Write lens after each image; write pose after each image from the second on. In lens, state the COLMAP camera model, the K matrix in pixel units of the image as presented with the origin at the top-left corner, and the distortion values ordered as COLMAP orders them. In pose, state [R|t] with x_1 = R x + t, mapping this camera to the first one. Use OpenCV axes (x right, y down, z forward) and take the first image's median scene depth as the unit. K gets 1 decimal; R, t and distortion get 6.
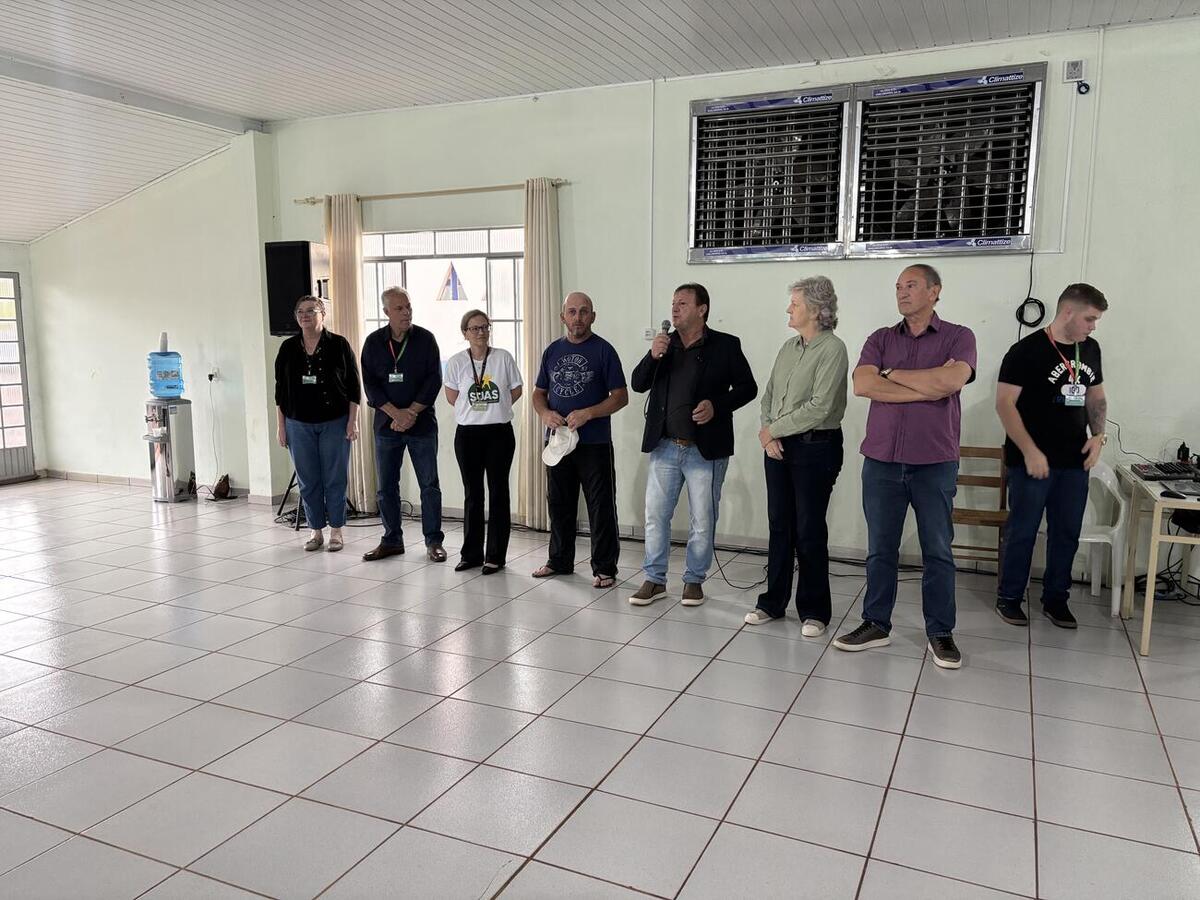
lens RADIAL K [[908.7, 0, 599.7], [0, 908.7, 447.0], [0, 0, 1]] dist [0.004040, 0.002244]
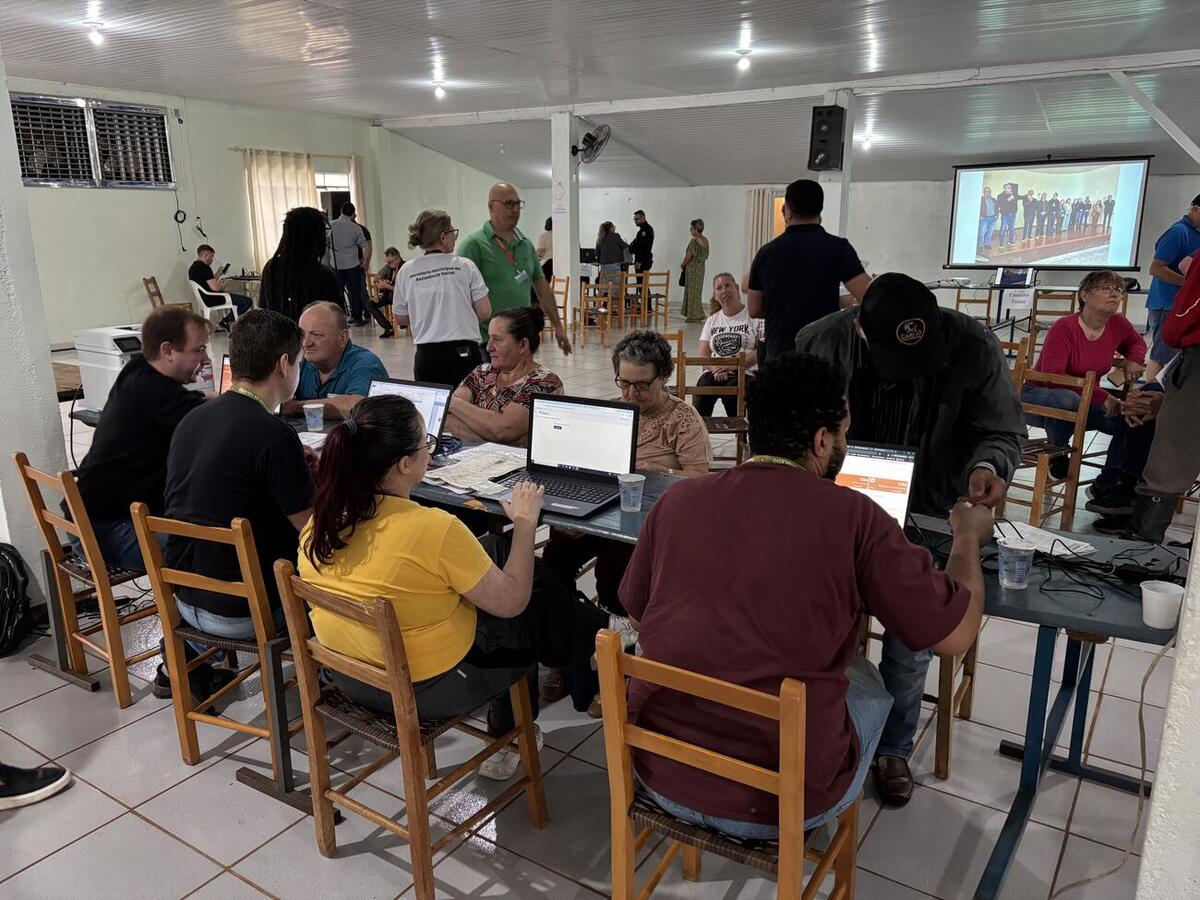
lens RADIAL K [[908.5, 0, 600.0], [0, 908.5, 450.0], [0, 0, 1]] dist [0.005968, 0.000283]
pose [[0.153718, -0.244747, 0.957324, -1.721988], [0.143153, 0.964134, 0.223502, 0.060087], [-0.977690, 0.102687, 0.183241, -0.409128]]
